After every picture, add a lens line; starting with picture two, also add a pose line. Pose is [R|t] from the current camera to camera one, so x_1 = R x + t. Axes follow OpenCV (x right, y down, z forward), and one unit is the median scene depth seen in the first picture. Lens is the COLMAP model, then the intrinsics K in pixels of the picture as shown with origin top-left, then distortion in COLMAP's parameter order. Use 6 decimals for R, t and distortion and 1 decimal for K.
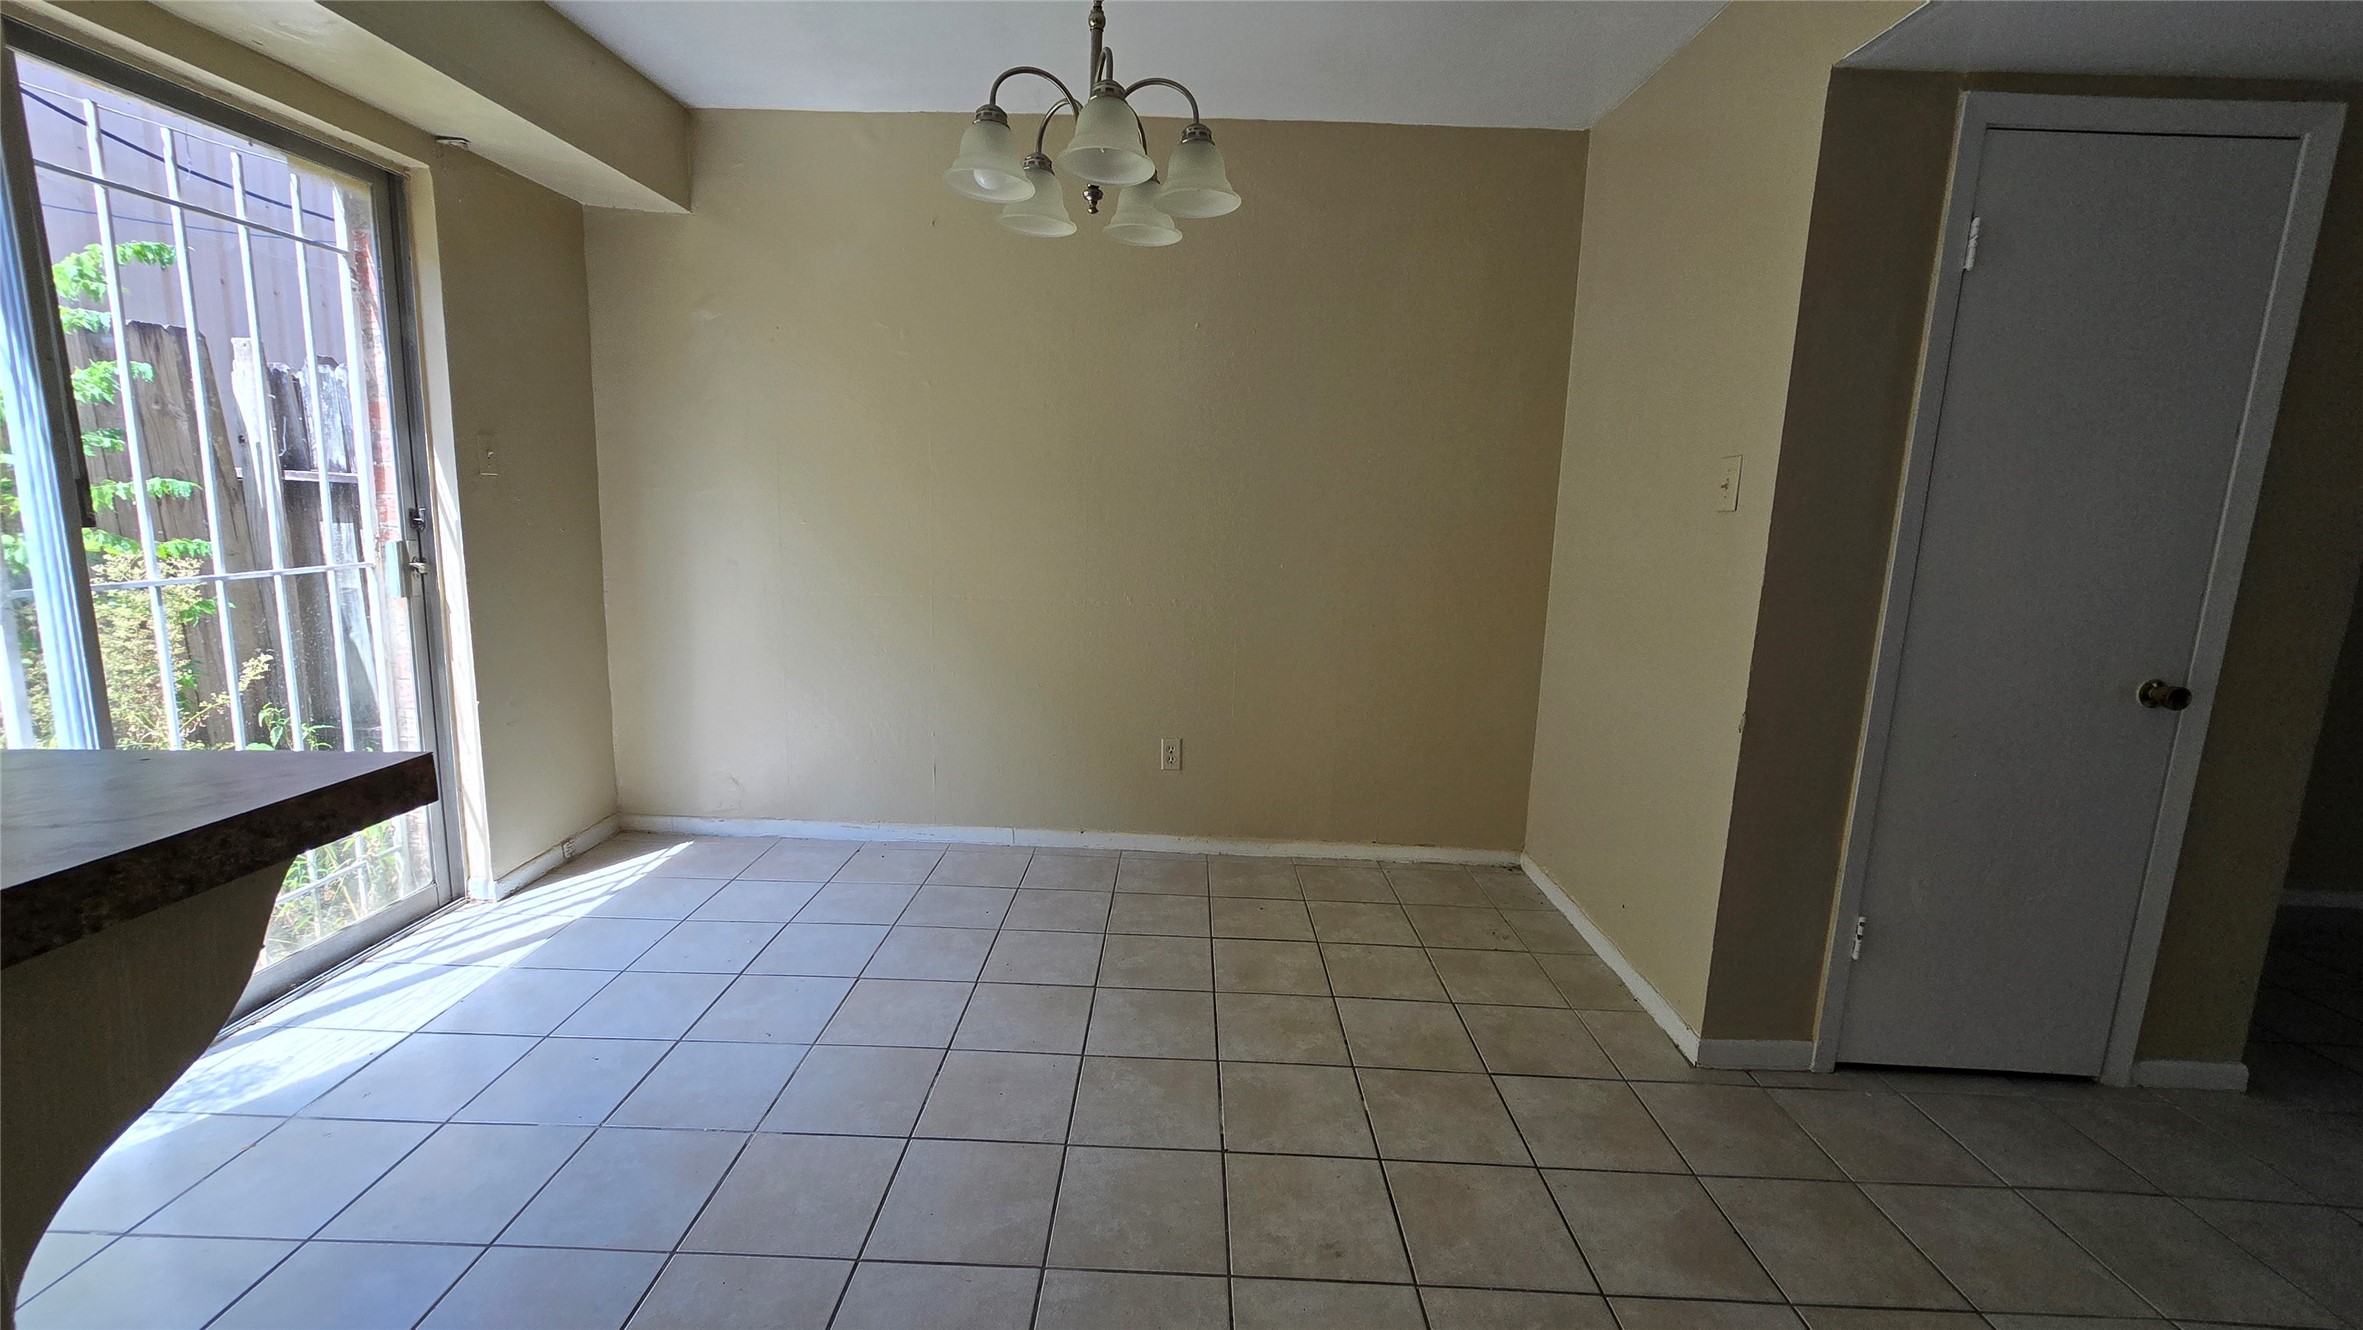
lens RADIAL K [[961.1, 0, 1168.3], [0, 961.1, 668.2], [0, 0, 1]] dist [-0.000782, 0.000006]
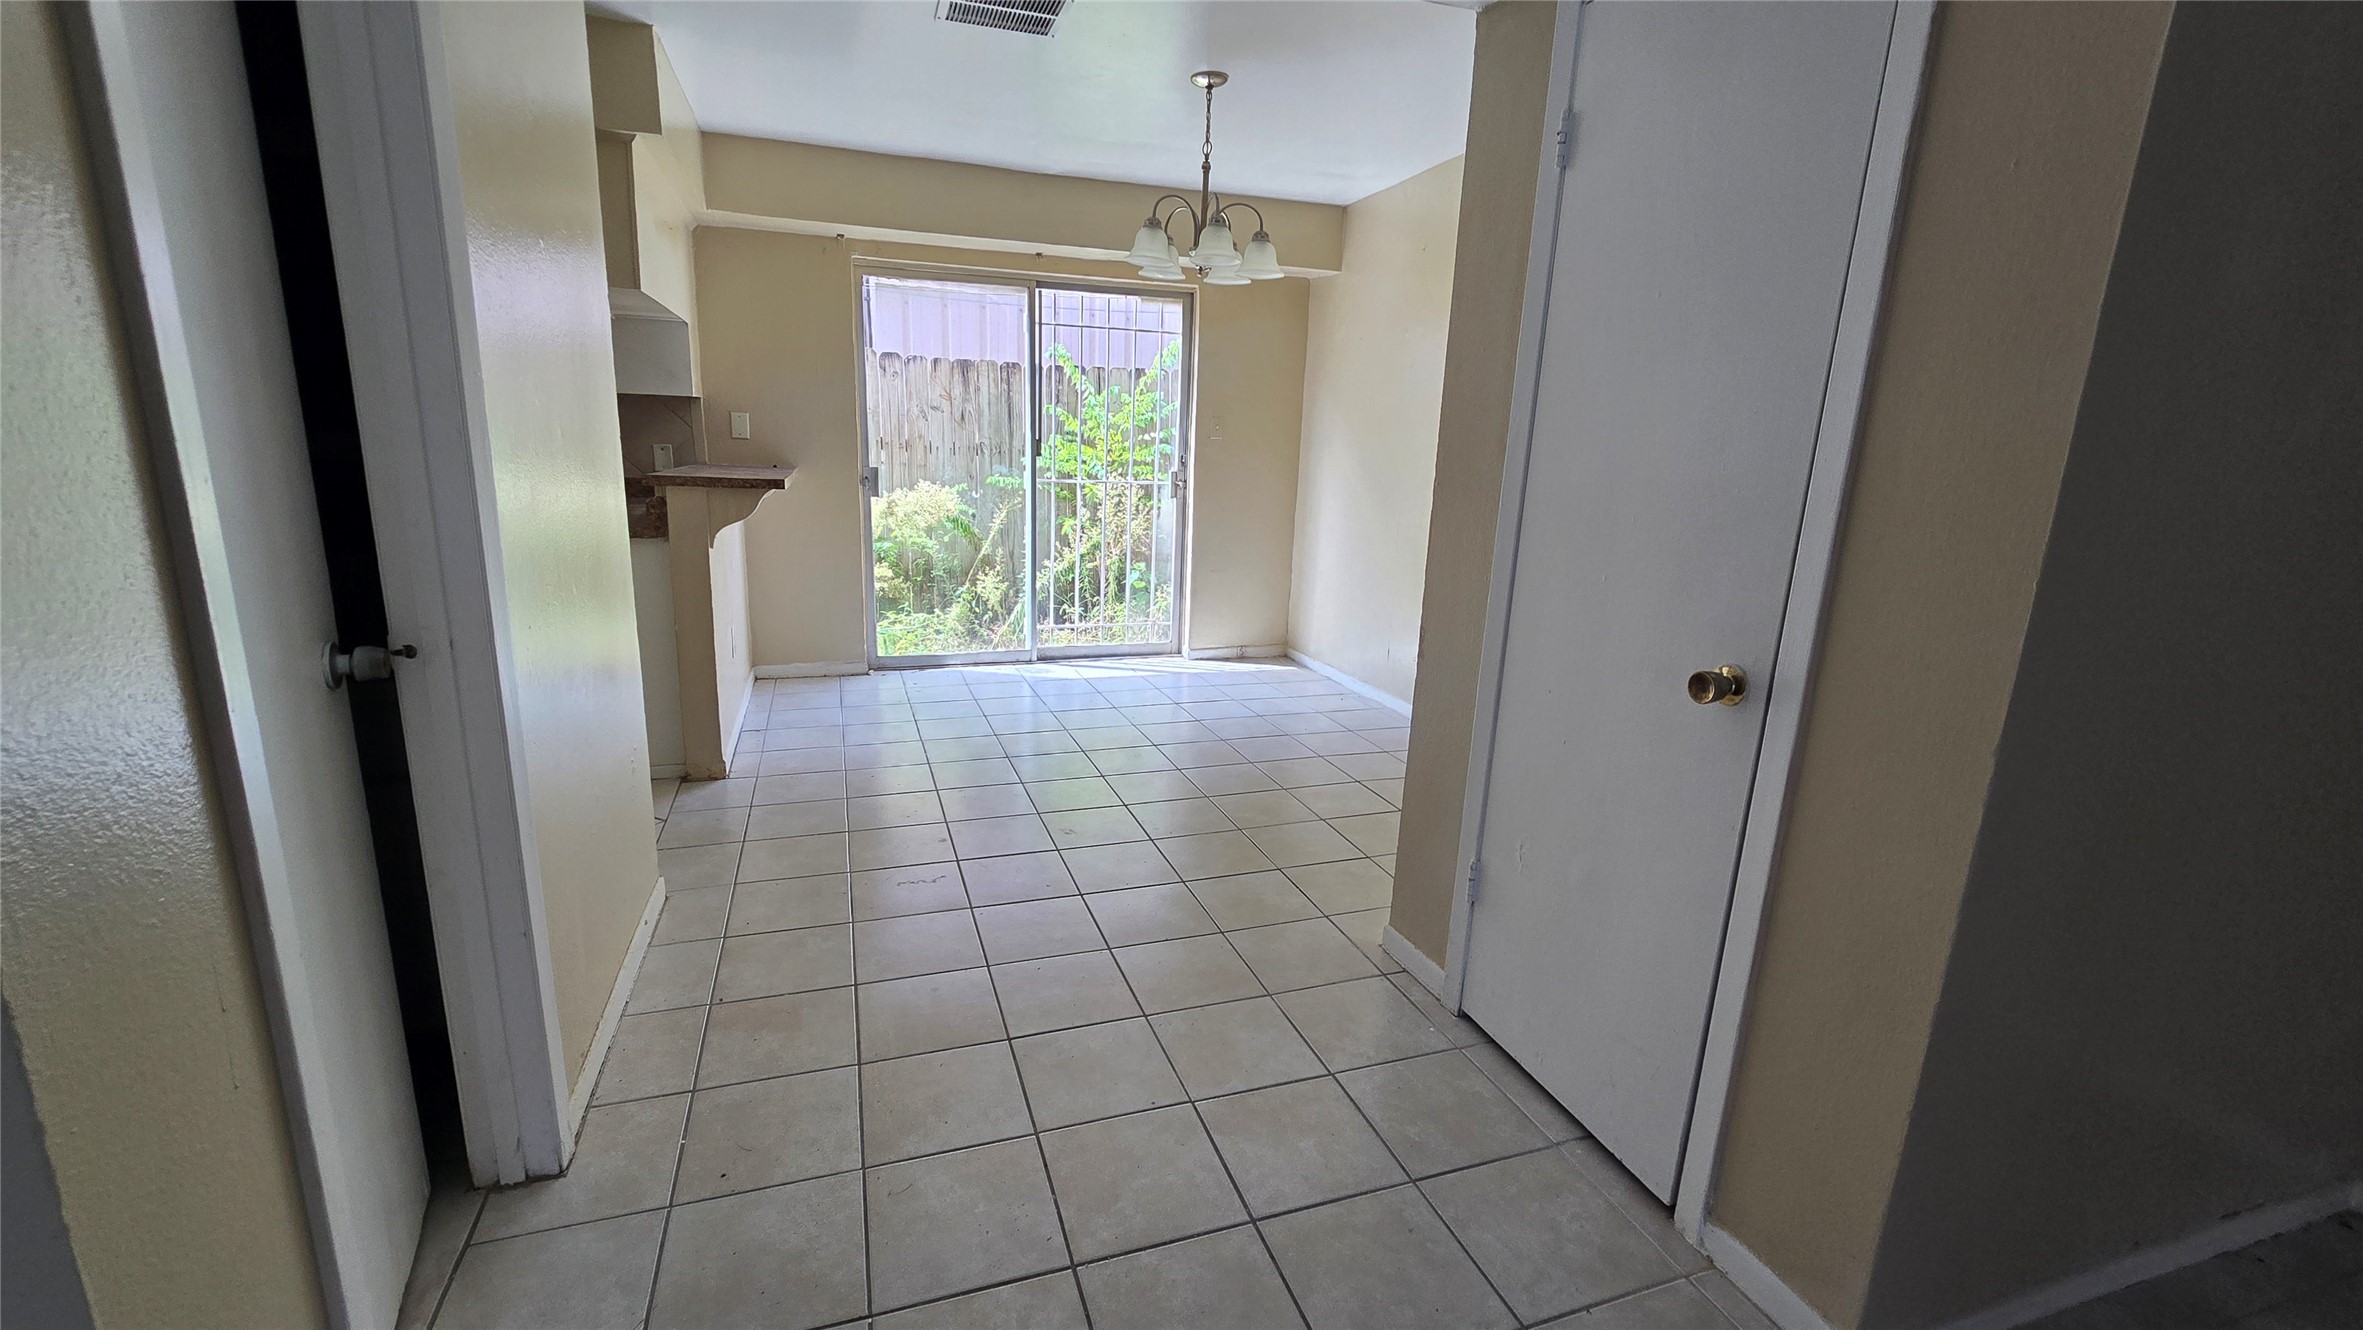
lens RADIAL K [[961.1, 0, 1168.5], [0, 961.1, 659.6], [0, 0, 1]] dist [-0.000782, 0.000006]
pose [[0.345119, 0.188568, -0.919421, 1.431253], [-0.178631, 0.974900, 0.132895, -0.012215], [0.921403, 0.118372, 0.370141, 0.324549]]
